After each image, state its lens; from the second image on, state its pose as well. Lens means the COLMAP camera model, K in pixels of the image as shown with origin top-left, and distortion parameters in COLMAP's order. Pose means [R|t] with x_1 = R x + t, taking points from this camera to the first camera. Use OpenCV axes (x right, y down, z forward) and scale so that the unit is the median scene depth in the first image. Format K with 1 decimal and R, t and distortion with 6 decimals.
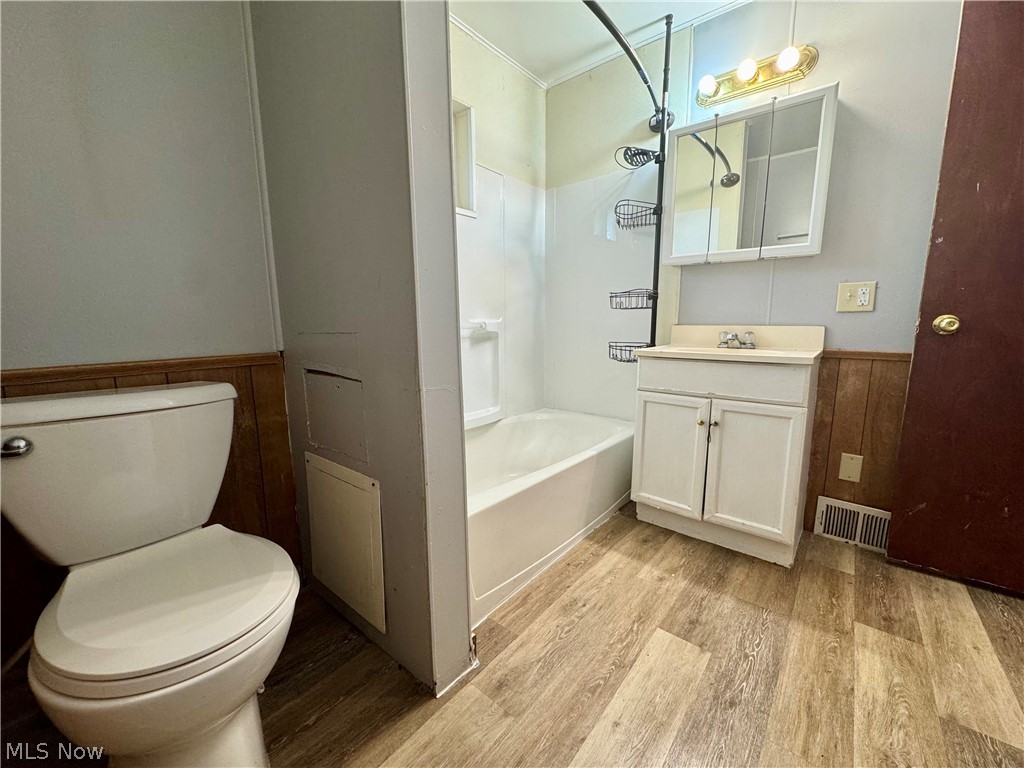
lens RADIAL K [[408.4, 0, 510.5], [0, 408.4, 386.2], [0, 0, 1]] dist [-0.006647, 0.001746]
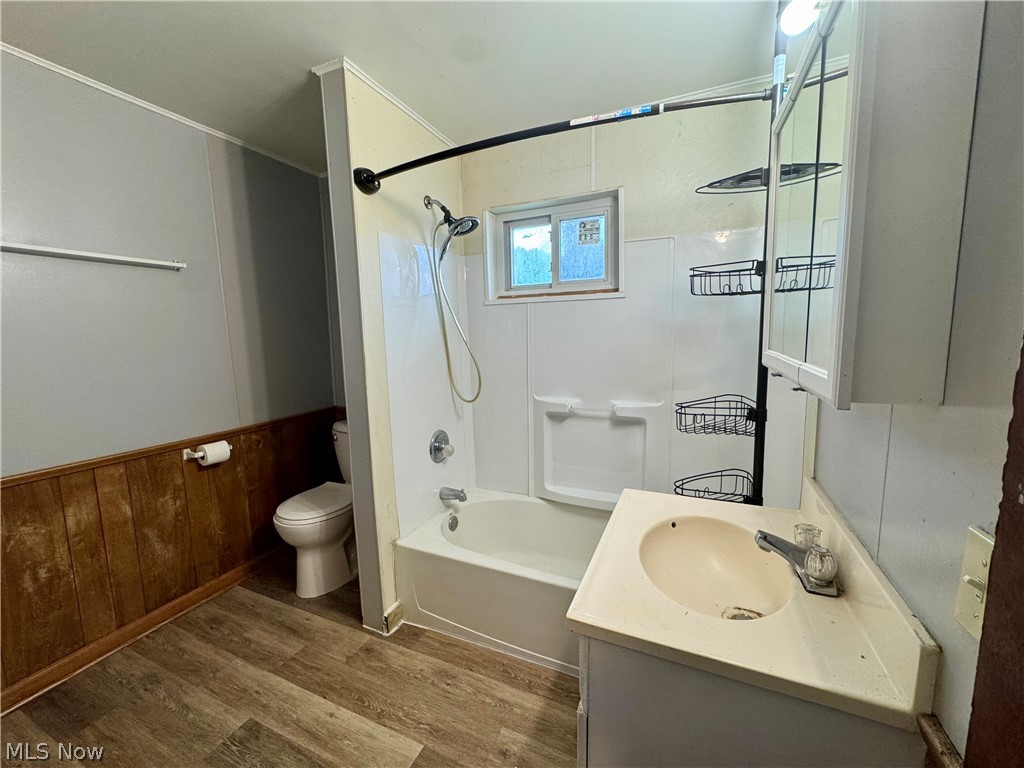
lens RADIAL K [[408.4, 0, 509.7], [0, 408.4, 381.0], [0, 0, 1]] dist [-0.006647, 0.001746]
pose [[0.268916, 0.122363, -0.955359, 1.248065], [-0.123856, 0.988055, 0.091687, -0.435144], [0.955167, 0.093671, 0.280859, 0.795890]]
